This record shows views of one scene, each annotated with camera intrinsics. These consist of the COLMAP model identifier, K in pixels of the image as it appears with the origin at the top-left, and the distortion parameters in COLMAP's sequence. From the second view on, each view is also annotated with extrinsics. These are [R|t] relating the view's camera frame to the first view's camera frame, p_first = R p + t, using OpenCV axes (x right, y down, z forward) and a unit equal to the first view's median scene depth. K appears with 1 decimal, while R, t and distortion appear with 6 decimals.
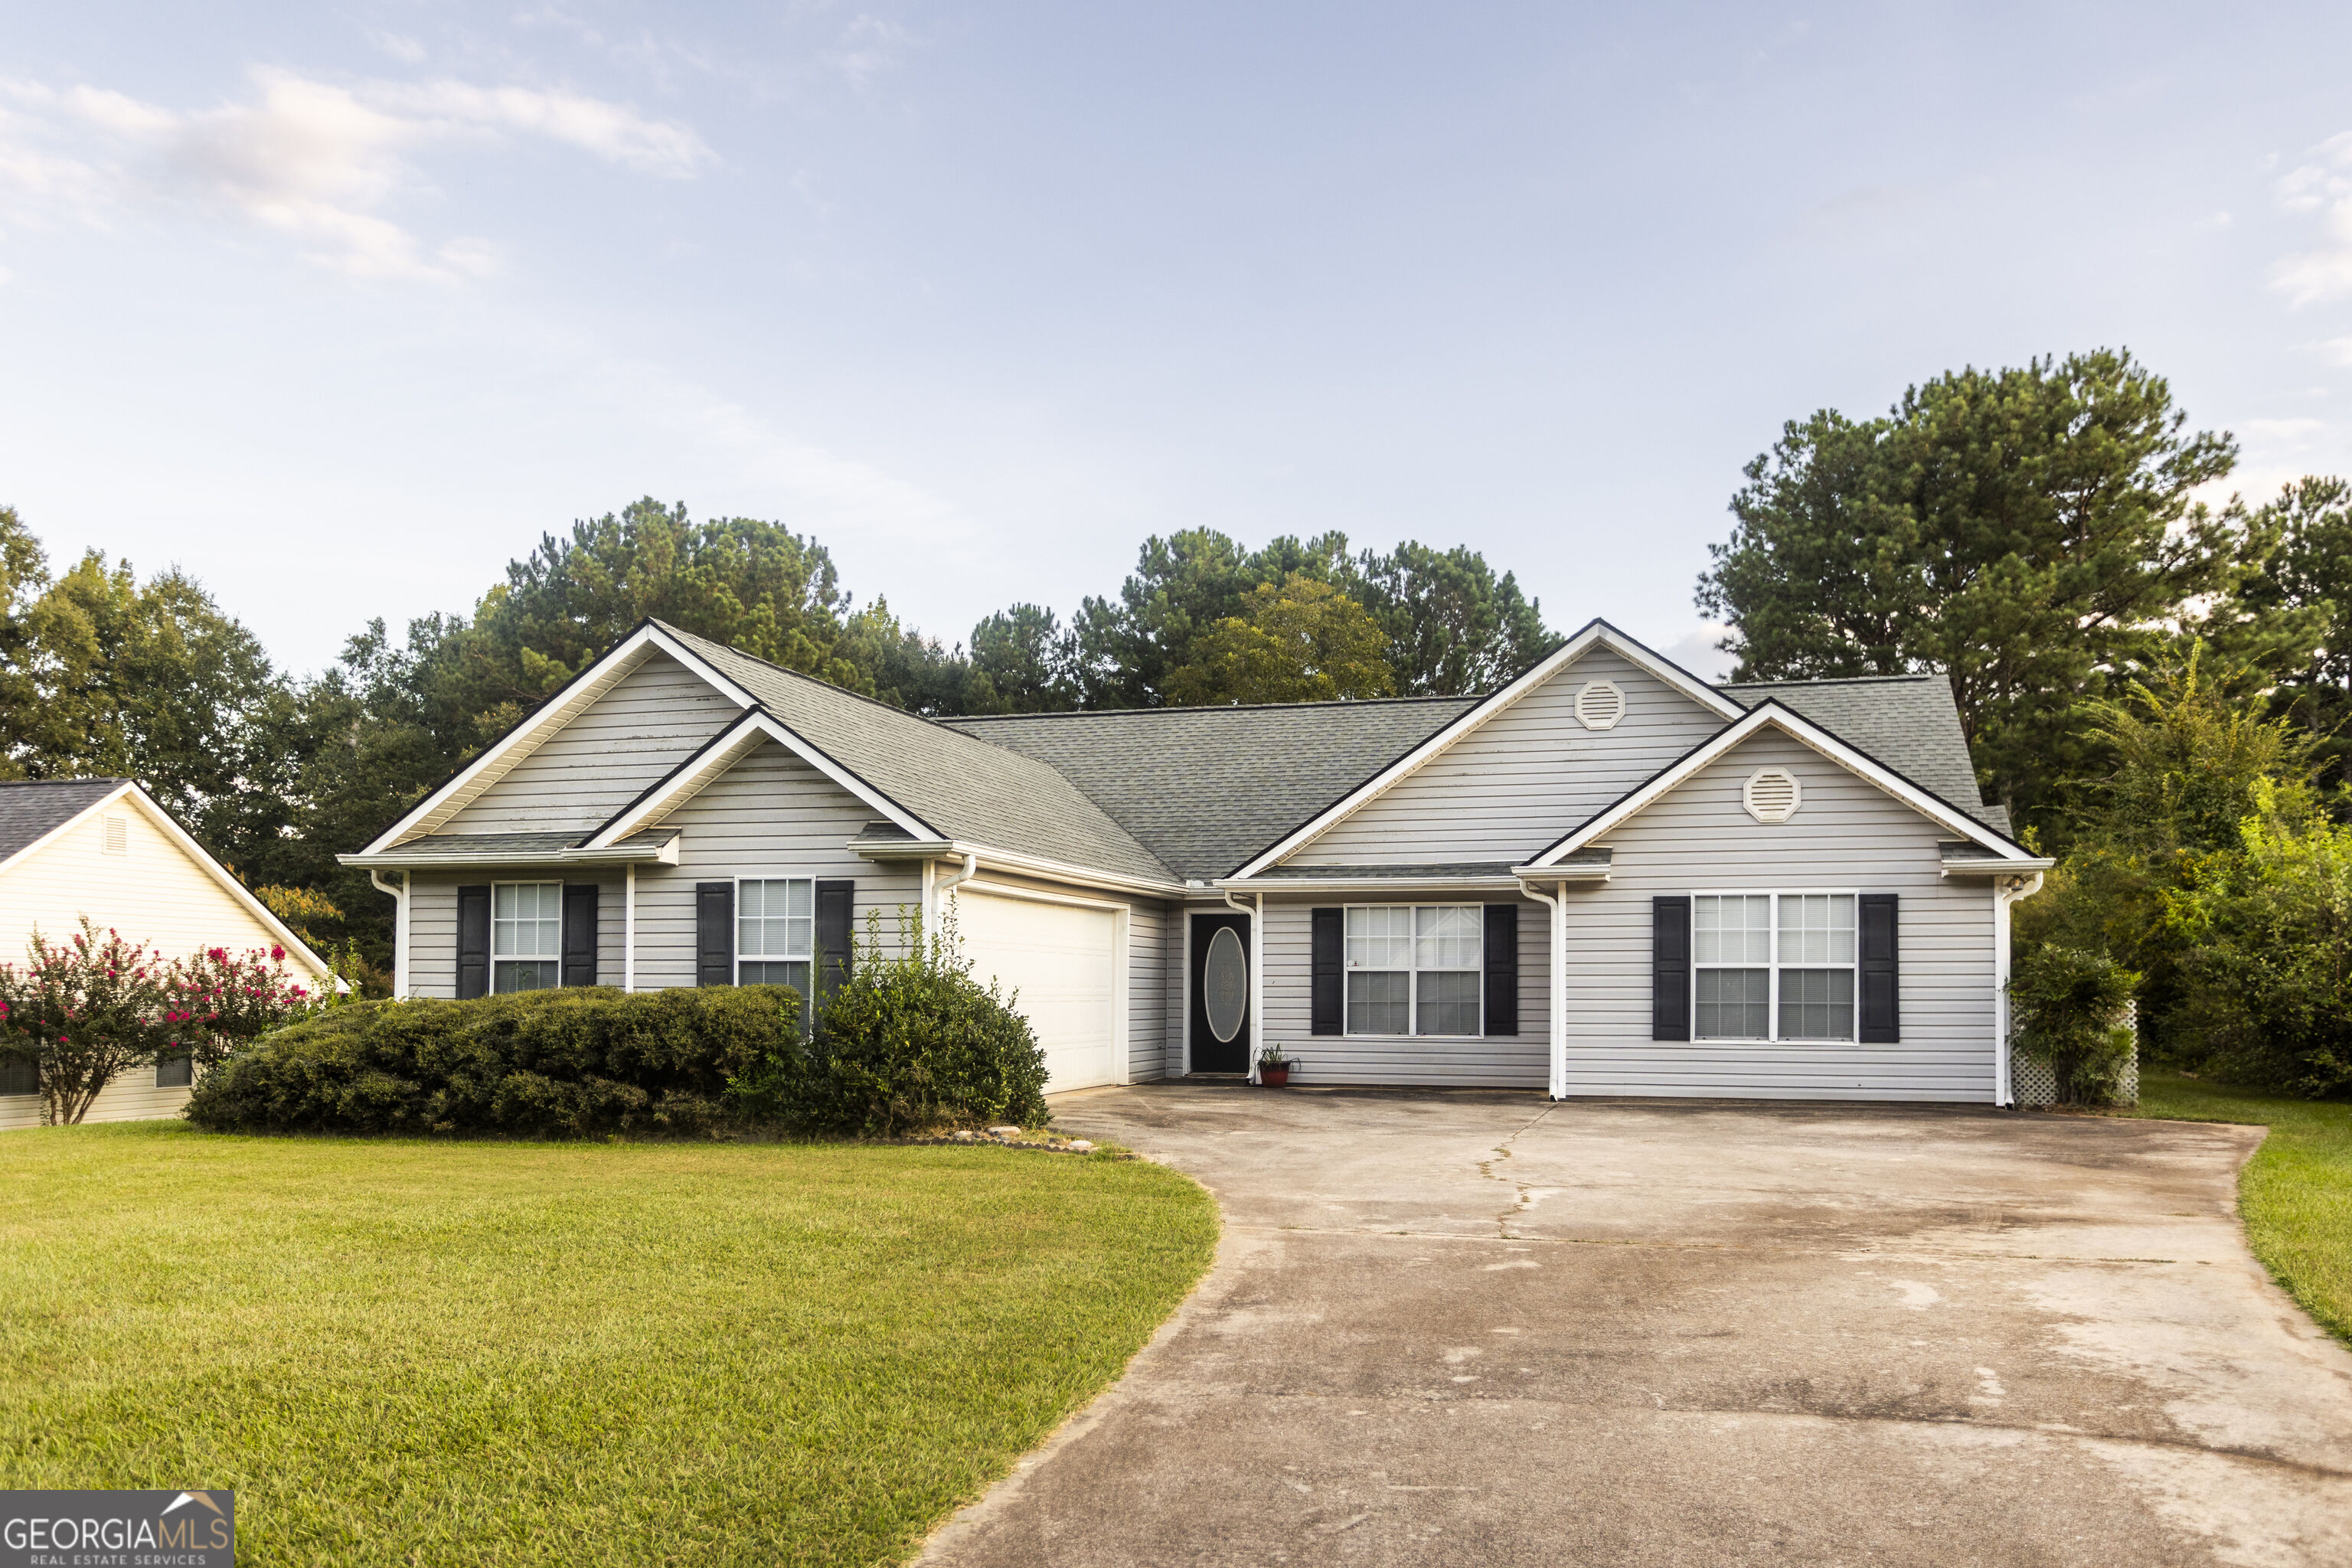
lens RADIAL K [[1804.0, 0, 1300.0], [0, 1804.0, 976.5], [0, 0, 1]] dist [-0.000939, -0.002754]
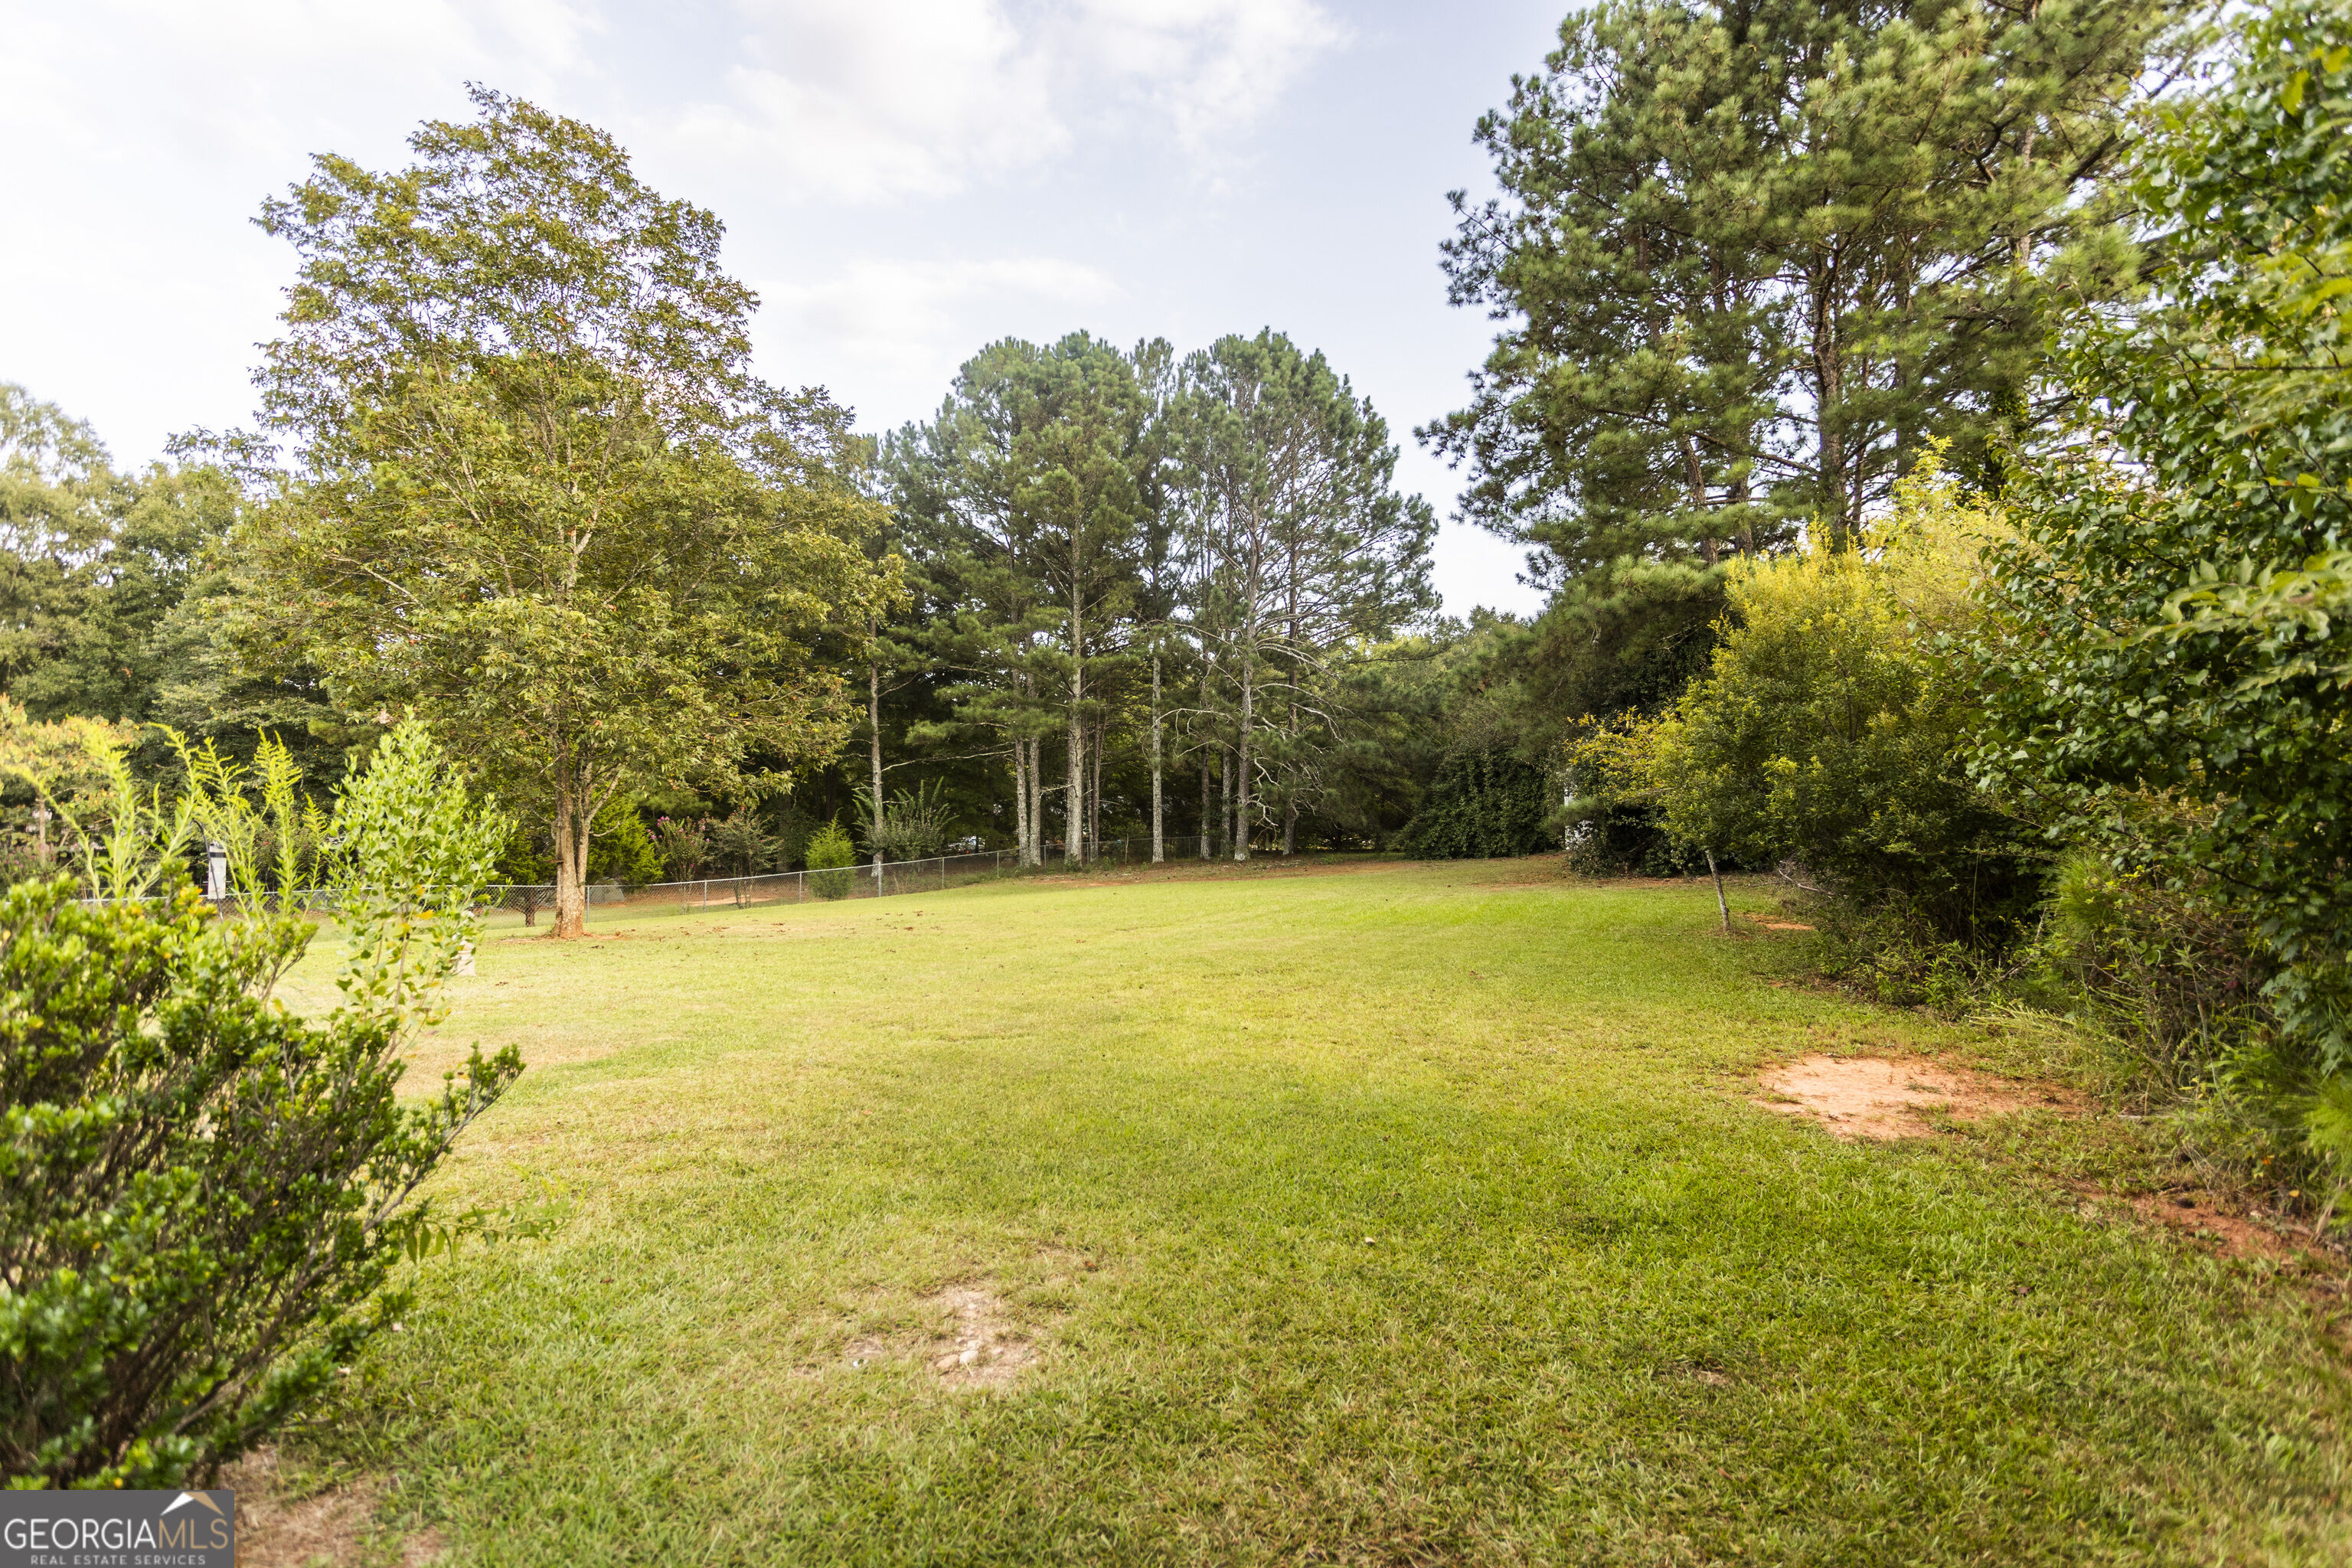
lens RADIAL K [[1178.7, 0, 1176.0], [0, 1178.7, 784.0], [0, 0, 1]] dist [0.001478, 0.000409]
pose [[0.980025, -0.015586, -0.198261, 0.576180], [0.014681, 0.999874, -0.006032, 0.002607], [0.198330, 0.003001, 0.980131, 1.404137]]
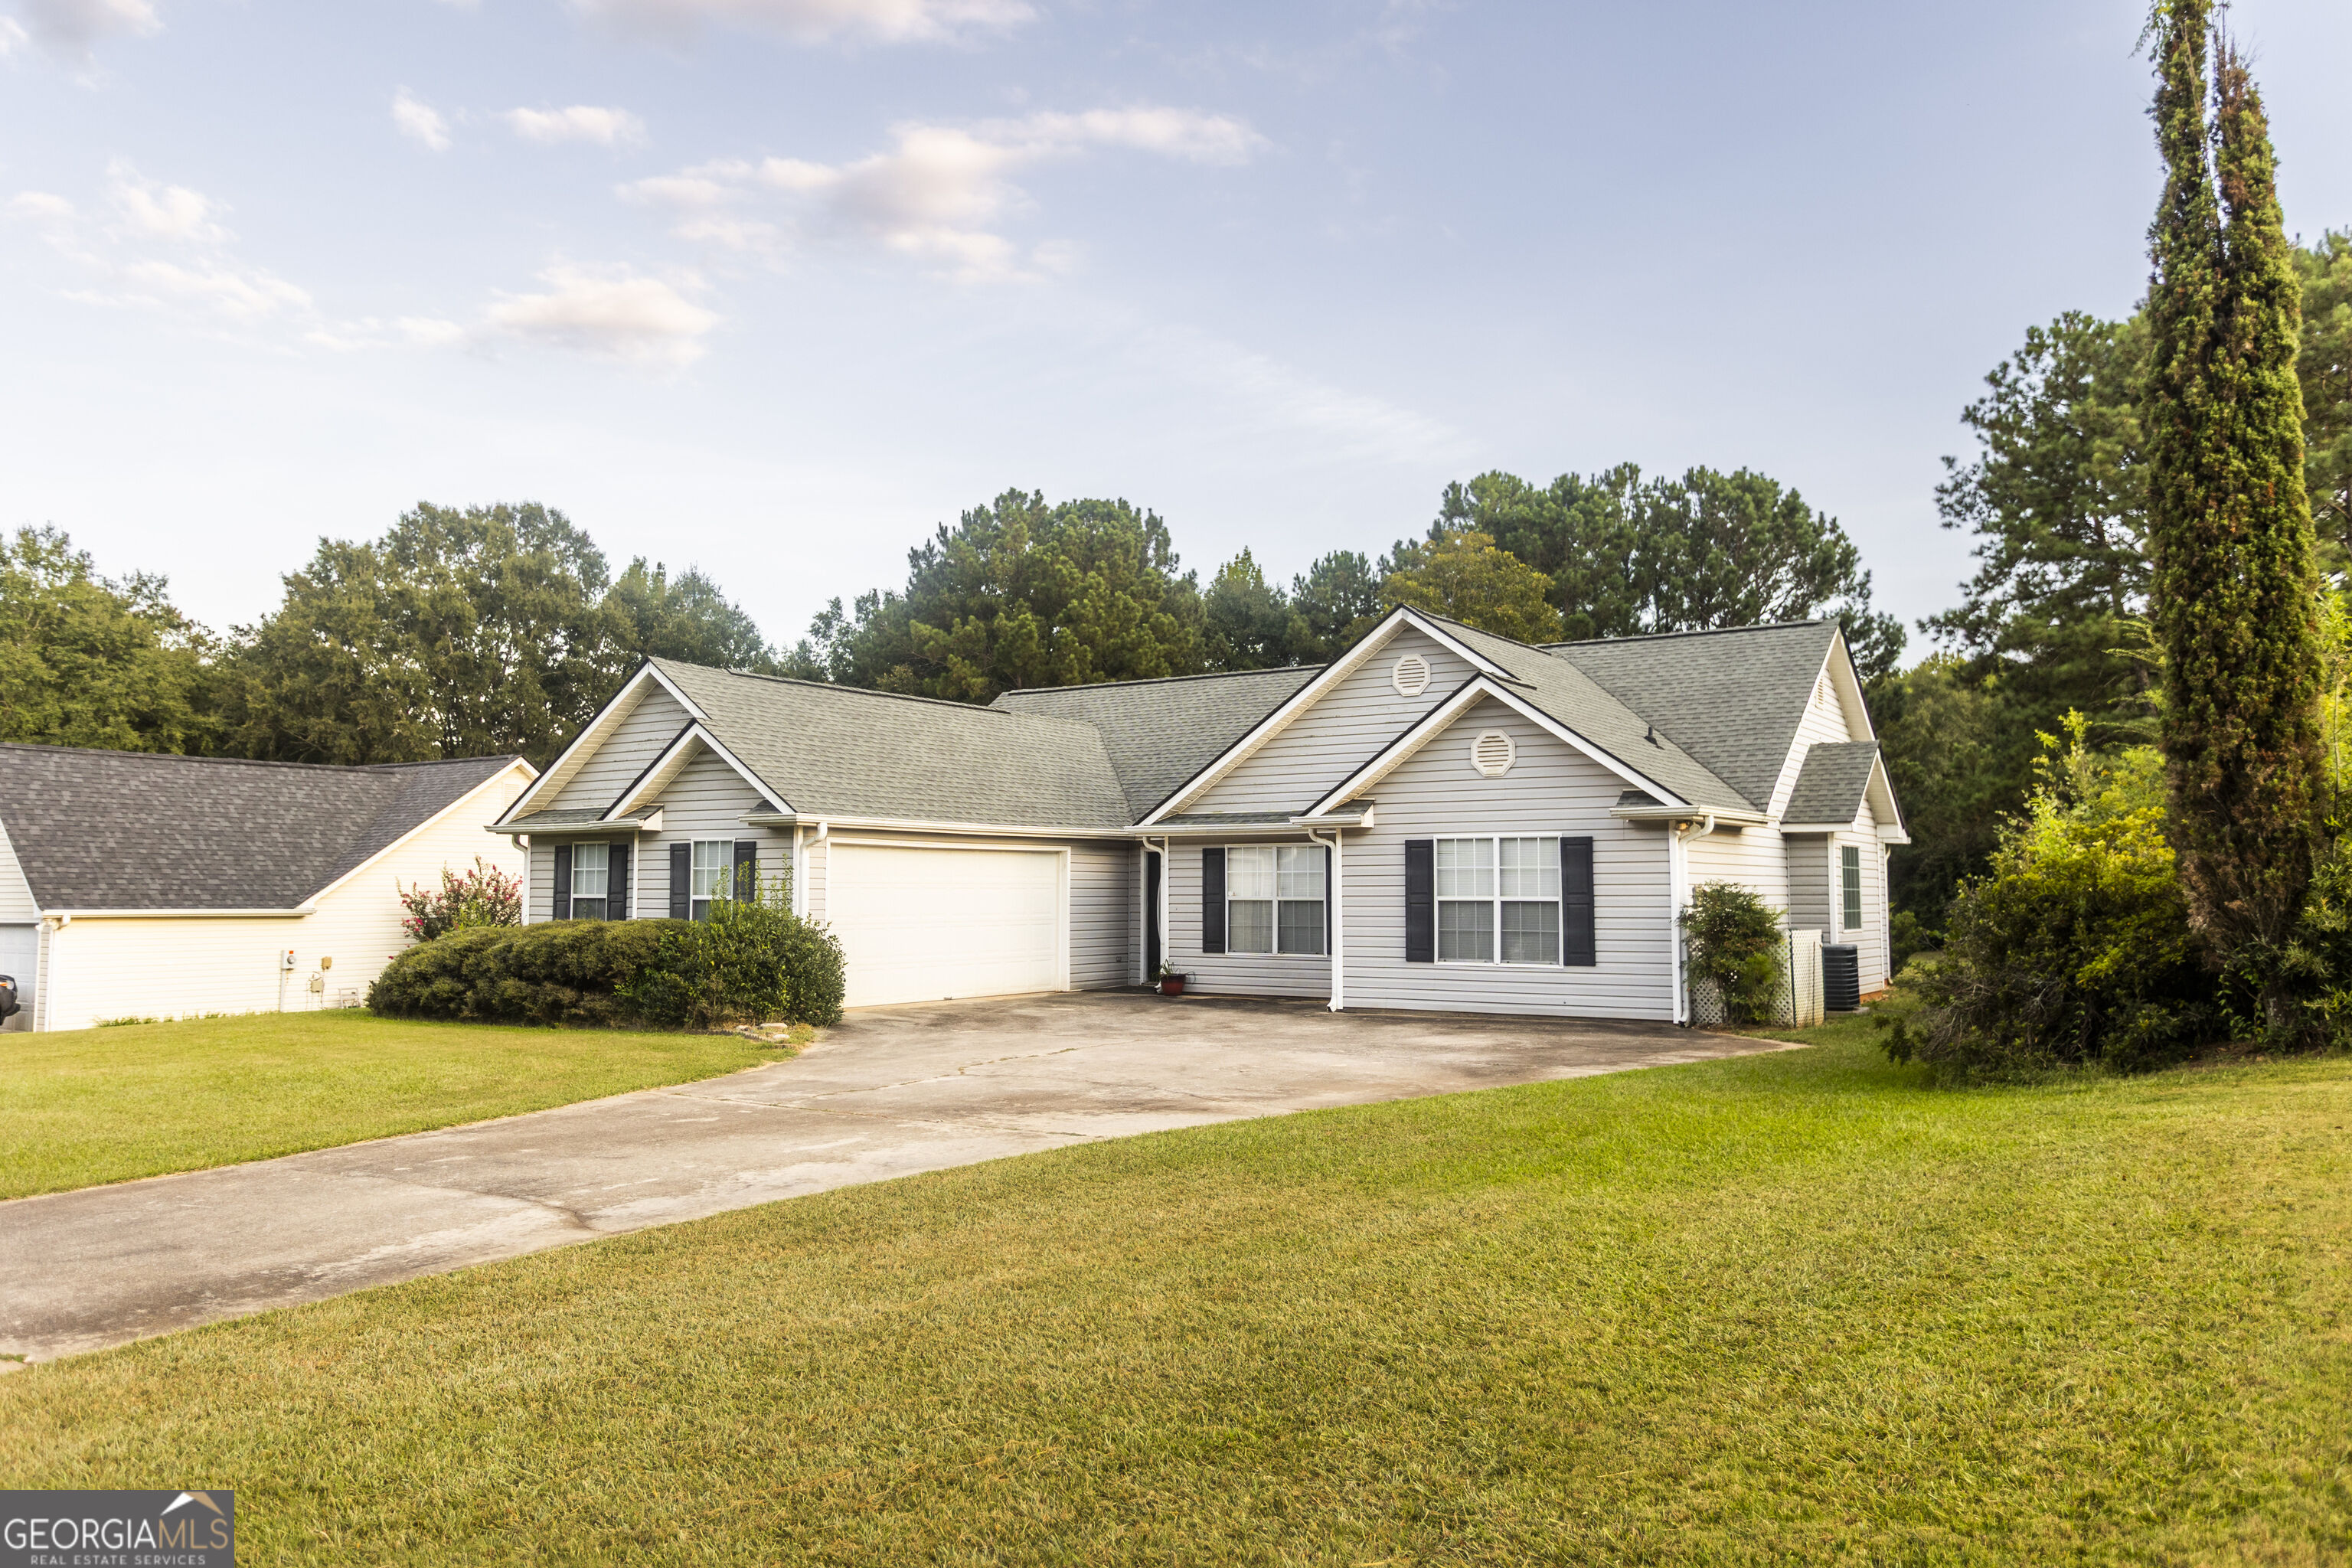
lens RADIAL K [[1726.2, 0, 1180.2], [0, 1726.2, 767.5], [0, 0, 1]] dist [0.003085, 0.001274]
pose [[0.943578, -0.027120, -0.330037, 0.381154], [0.005960, 0.997870, -0.064959, -0.016772], [0.331096, 0.059327, 0.941730, -0.110178]]
